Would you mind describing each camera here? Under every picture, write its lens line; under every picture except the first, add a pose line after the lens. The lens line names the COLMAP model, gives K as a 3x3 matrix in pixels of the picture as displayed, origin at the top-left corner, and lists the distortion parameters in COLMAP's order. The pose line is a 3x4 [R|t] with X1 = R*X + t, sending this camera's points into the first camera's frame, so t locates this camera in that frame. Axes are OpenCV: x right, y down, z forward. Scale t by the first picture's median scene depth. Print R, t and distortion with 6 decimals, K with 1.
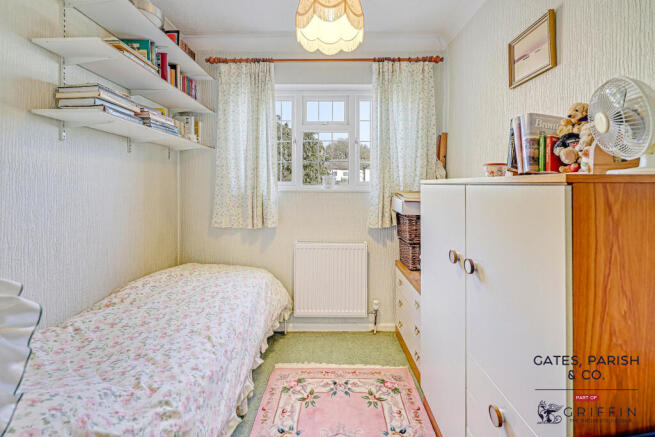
lens RADIAL K [[287.3, 0, 327.0], [0, 287.3, 185.2], [0, 0, 1]] dist [0.001093, -0.000044]
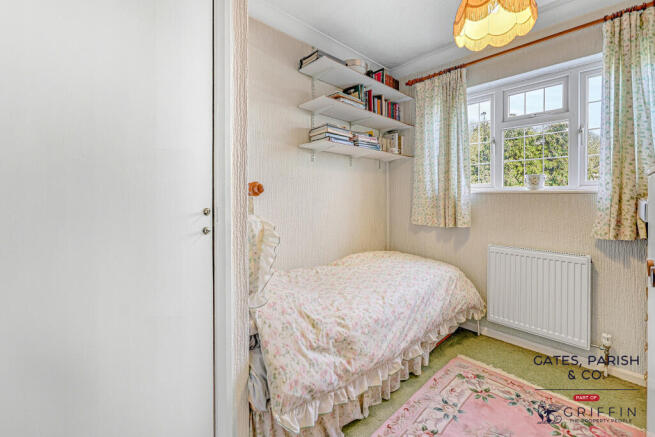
lens RADIAL K [[275.1, 0, 327.0], [0, 275.1, 199.3], [0, 0, 1]] dist [0.000175, -0.000092]
pose [[0.698526, 0.006757, -0.715552, 0.203899], [0.004987, 0.999885, 0.014310, 0.032148], [0.715567, -0.013564, 0.698412, -0.051765]]
